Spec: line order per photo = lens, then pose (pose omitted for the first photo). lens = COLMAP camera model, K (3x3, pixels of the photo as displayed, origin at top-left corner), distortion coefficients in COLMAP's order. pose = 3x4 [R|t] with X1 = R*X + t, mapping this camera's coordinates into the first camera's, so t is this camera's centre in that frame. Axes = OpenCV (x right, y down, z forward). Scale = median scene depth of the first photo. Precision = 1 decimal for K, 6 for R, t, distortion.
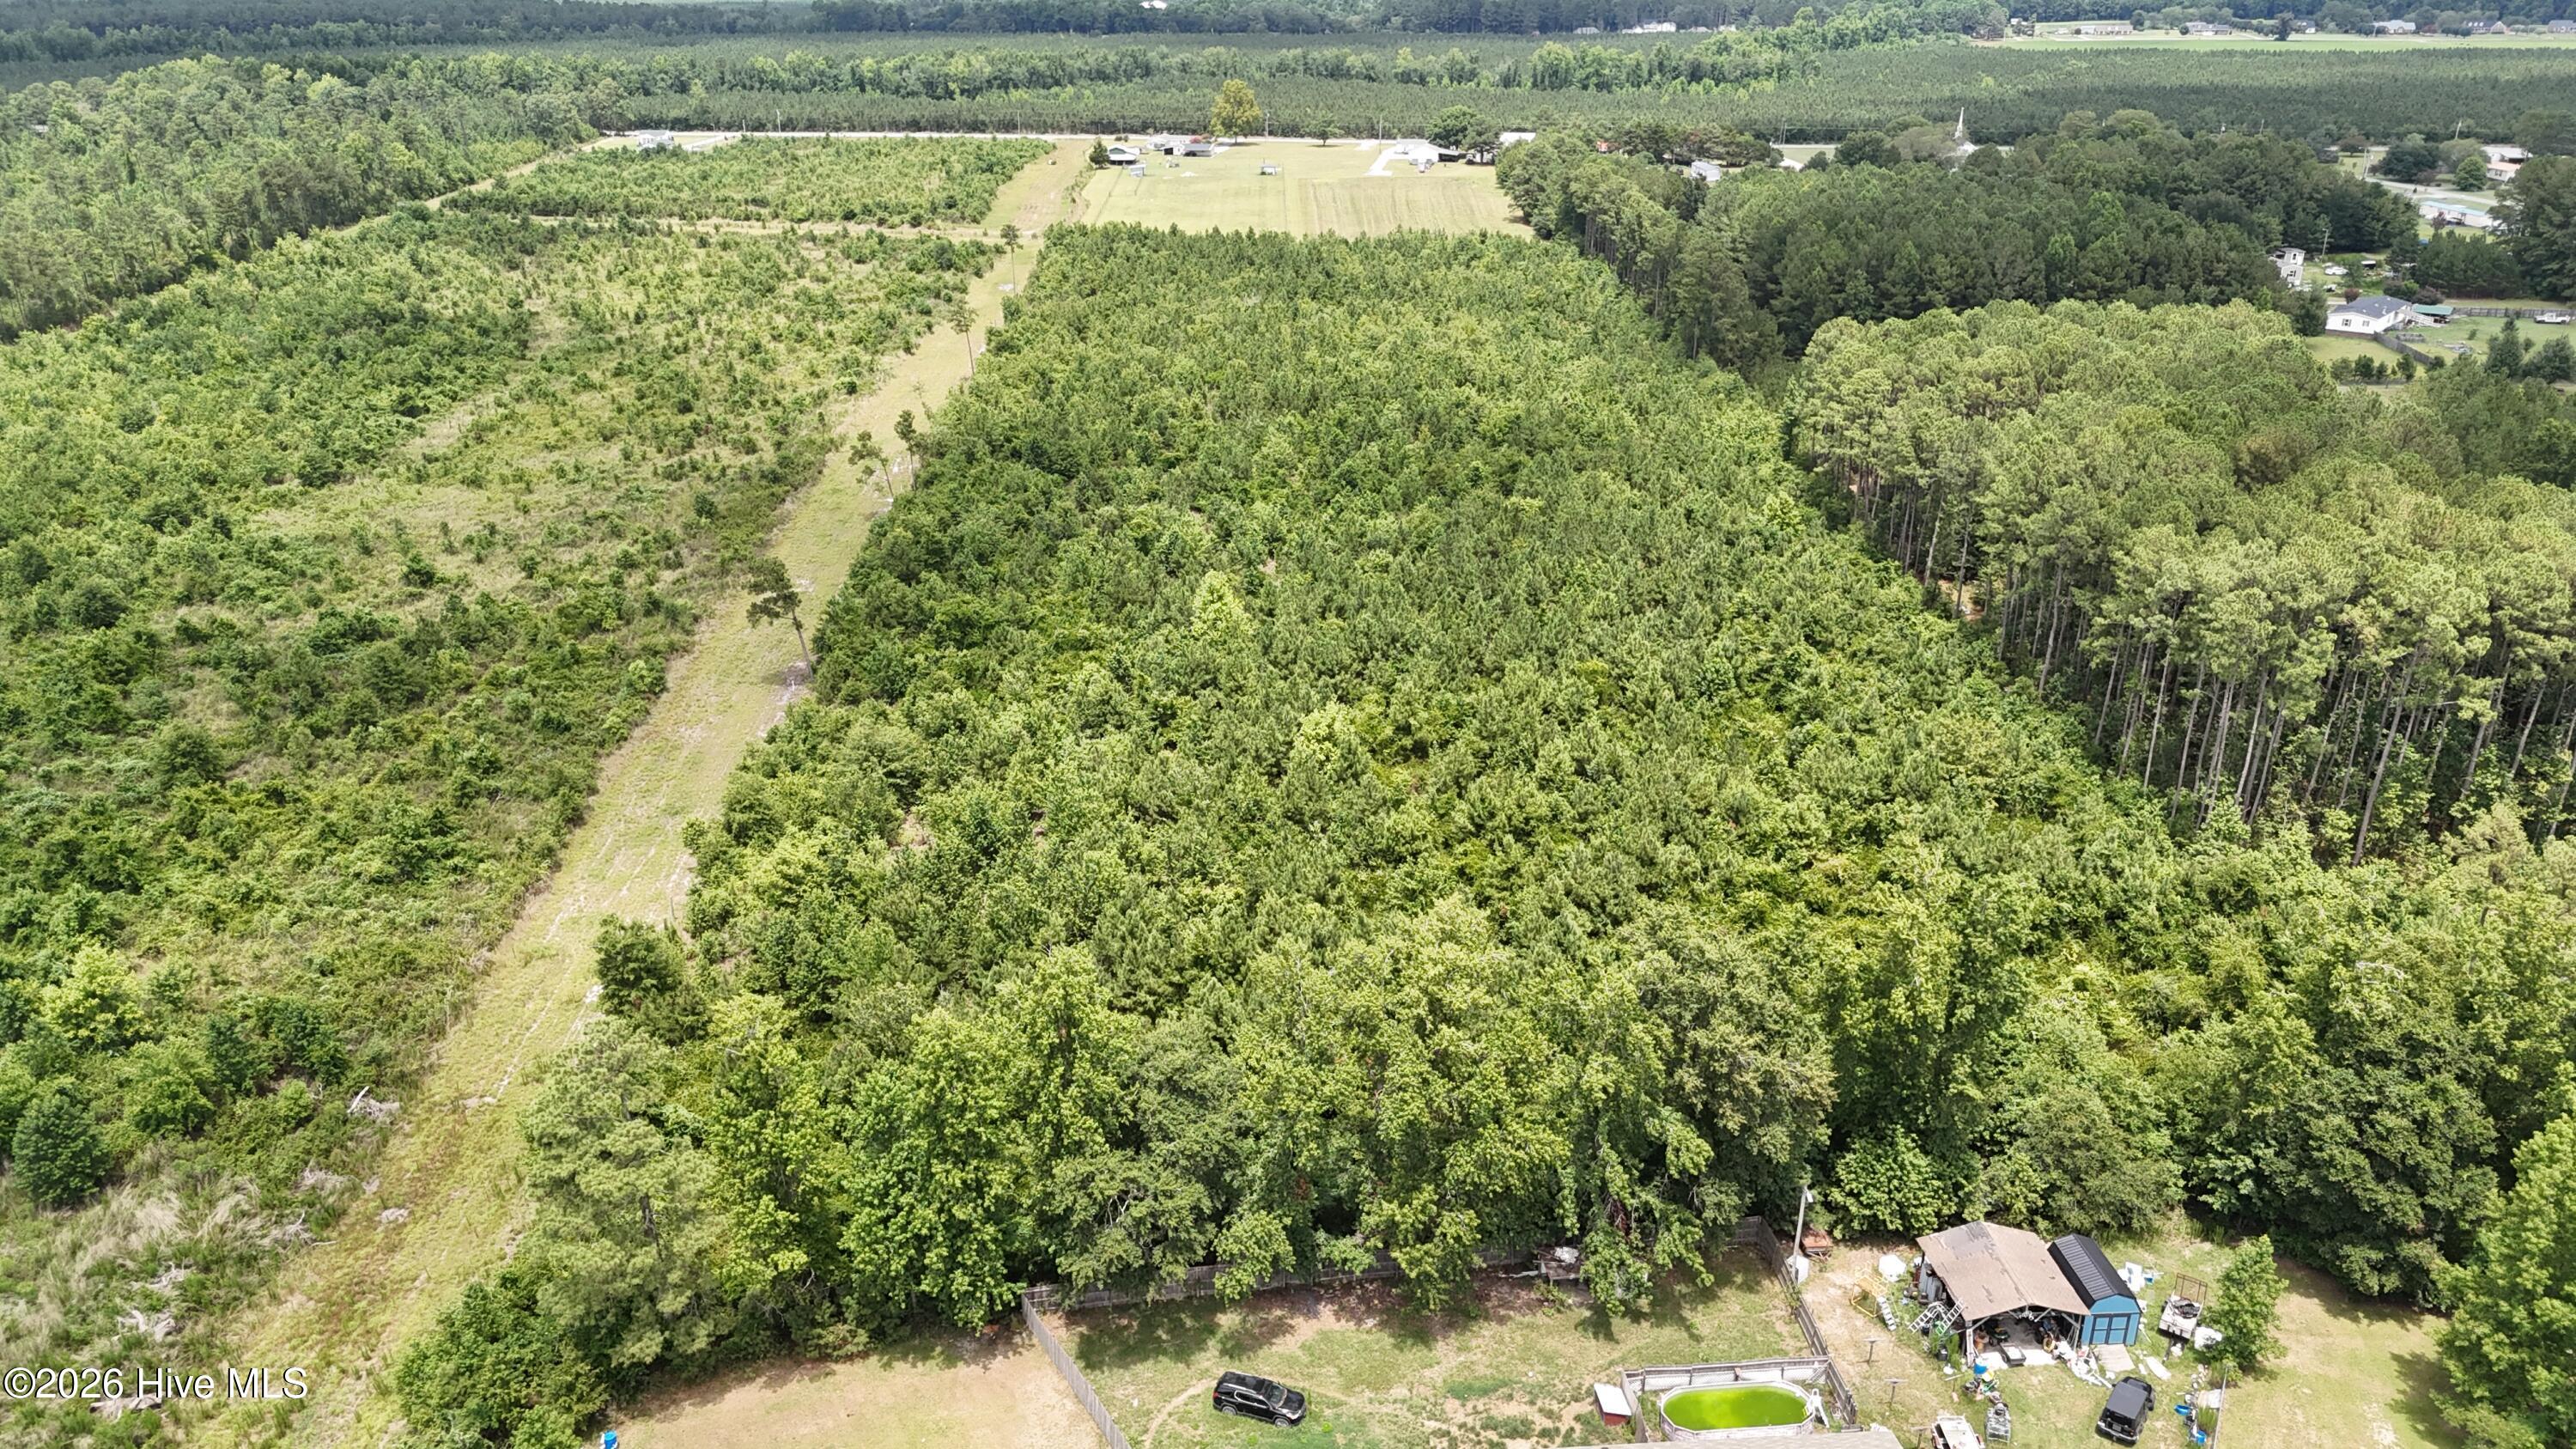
lens RADIAL K [[1911.4, 0, 1288.0], [0, 1911.4, 724.5], [0, 0, 1]] dist [0.073520, -0.060678]
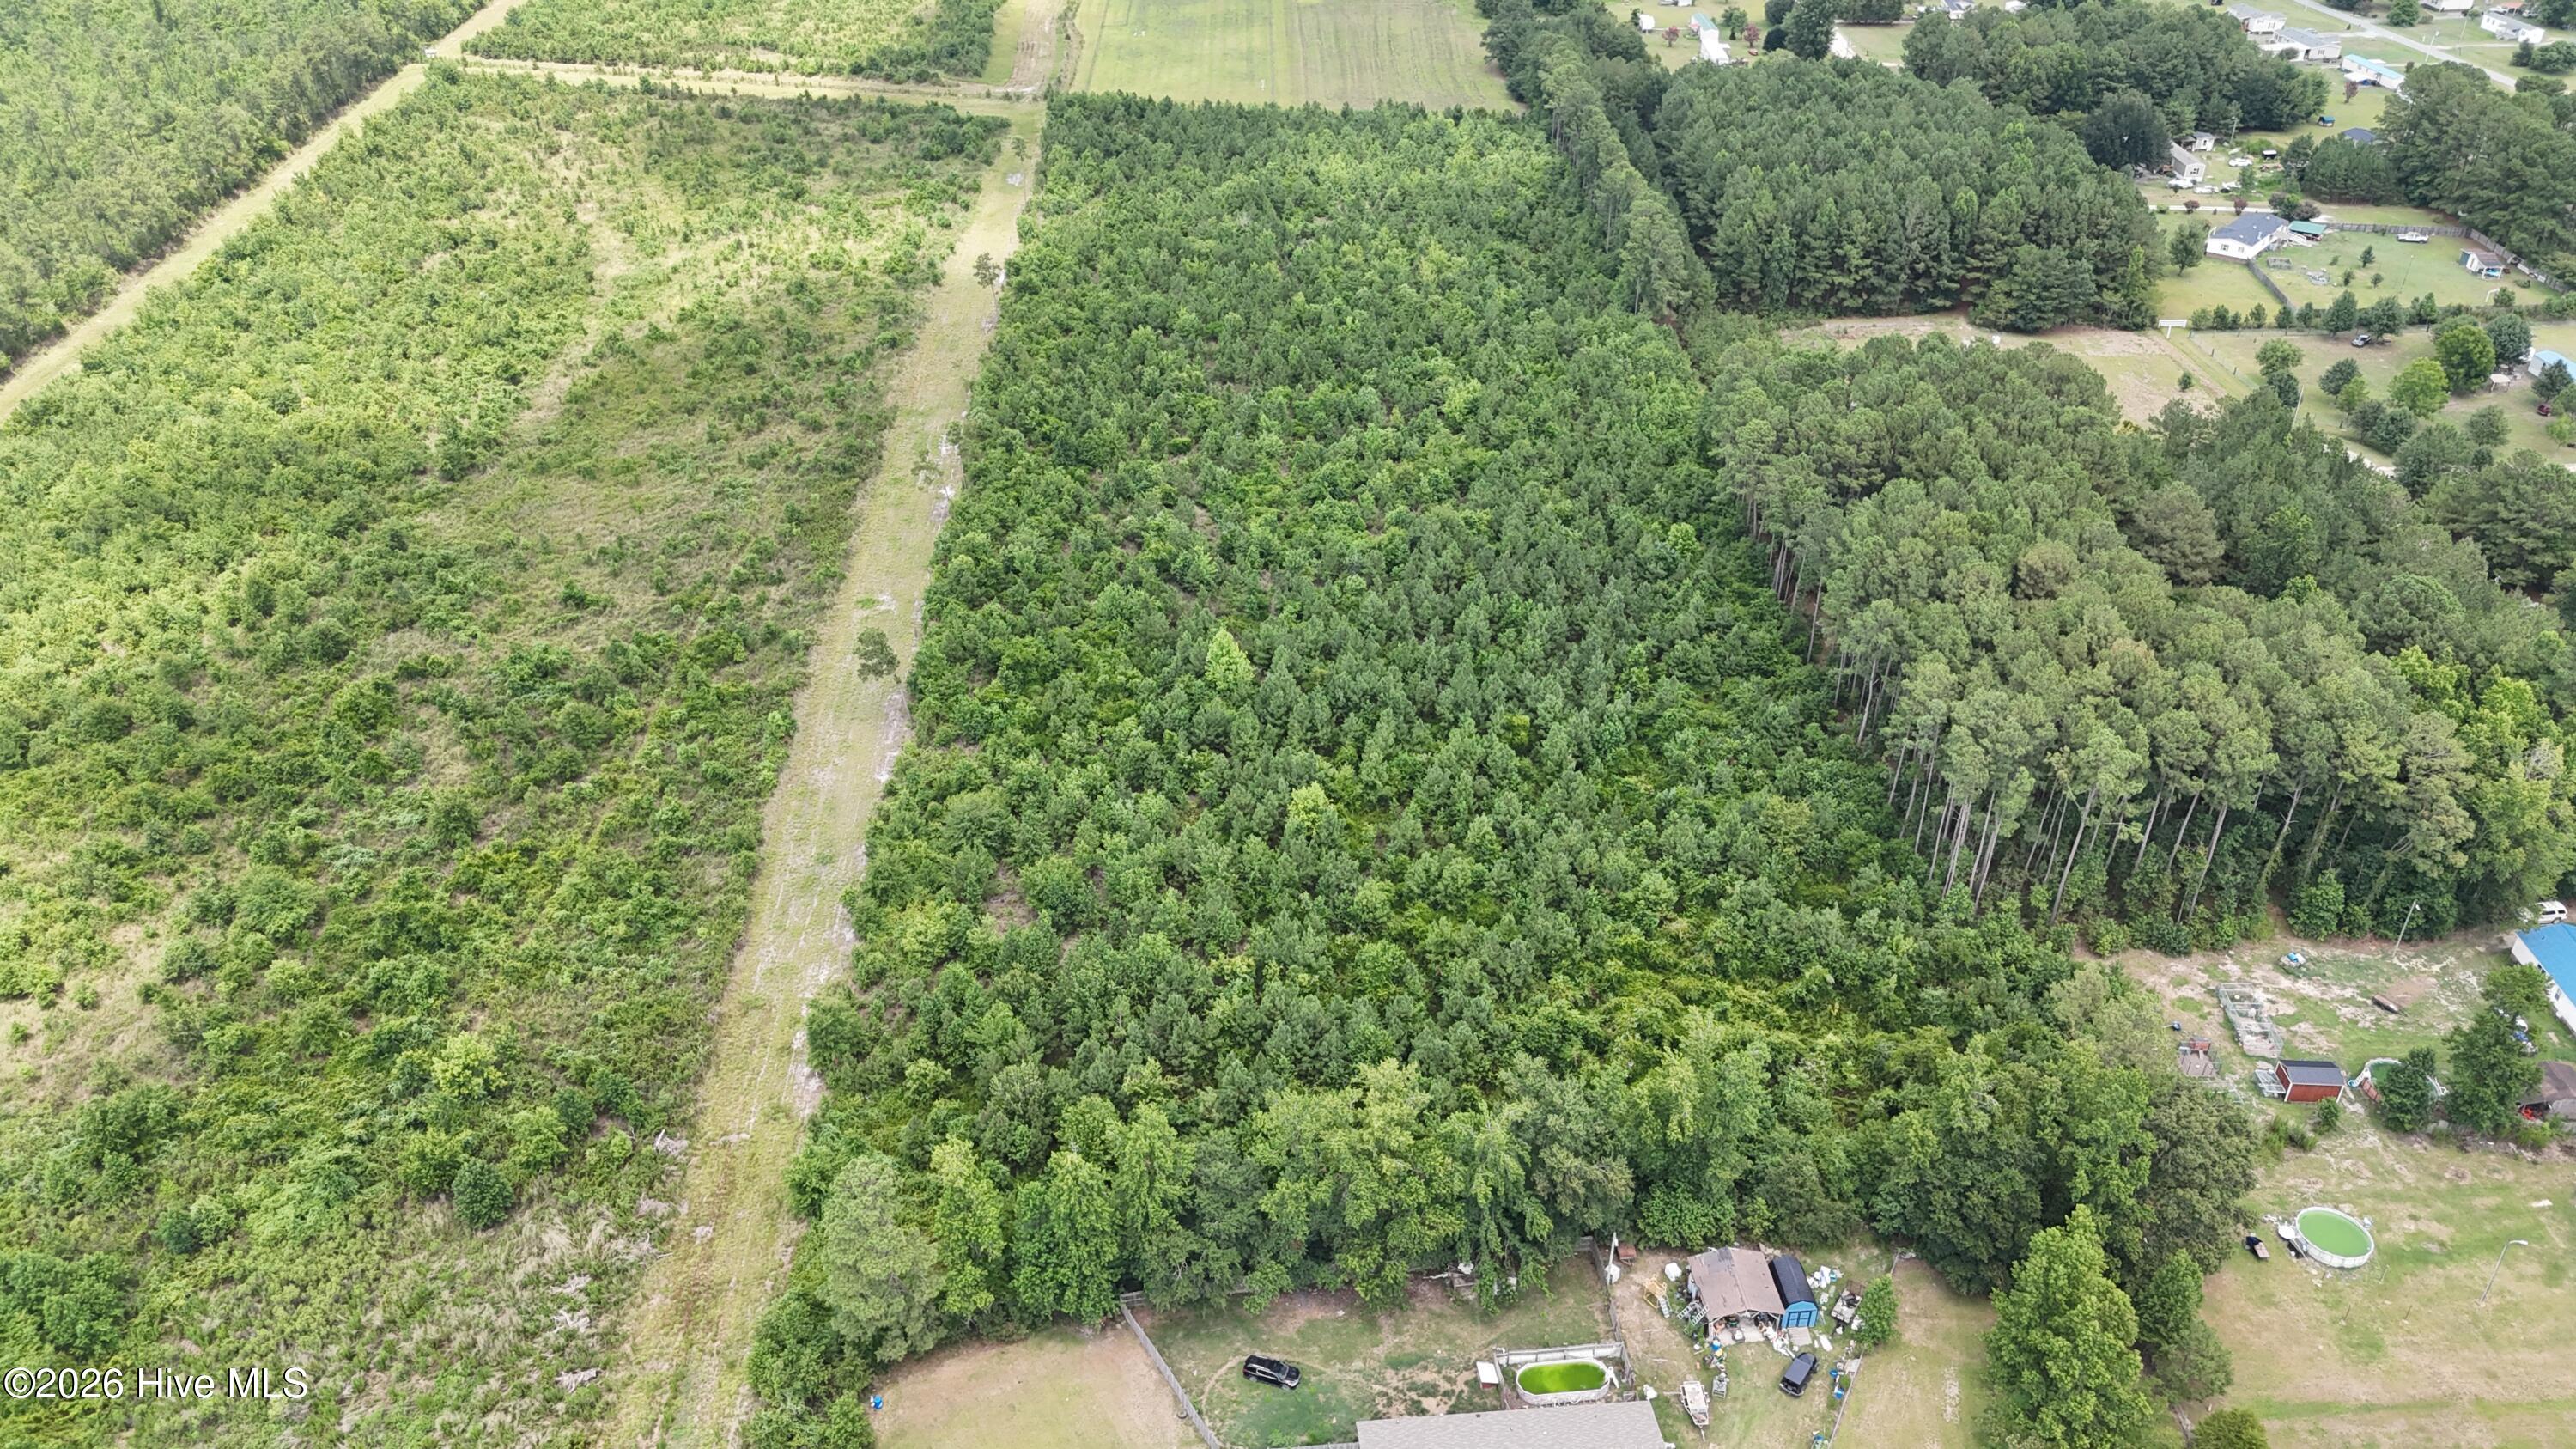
lens RADIAL K [[1911.4, 0, 1288.0], [0, 1911.4, 724.5], [0, 0, 1]] dist [0.073520, -0.060678]
pose [[0.999962, -0.005931, 0.006366, -0.006486], [0.004759, 0.985349, 0.170482, -0.363867], [-0.007284, -0.170445, 0.985340, -0.397964]]
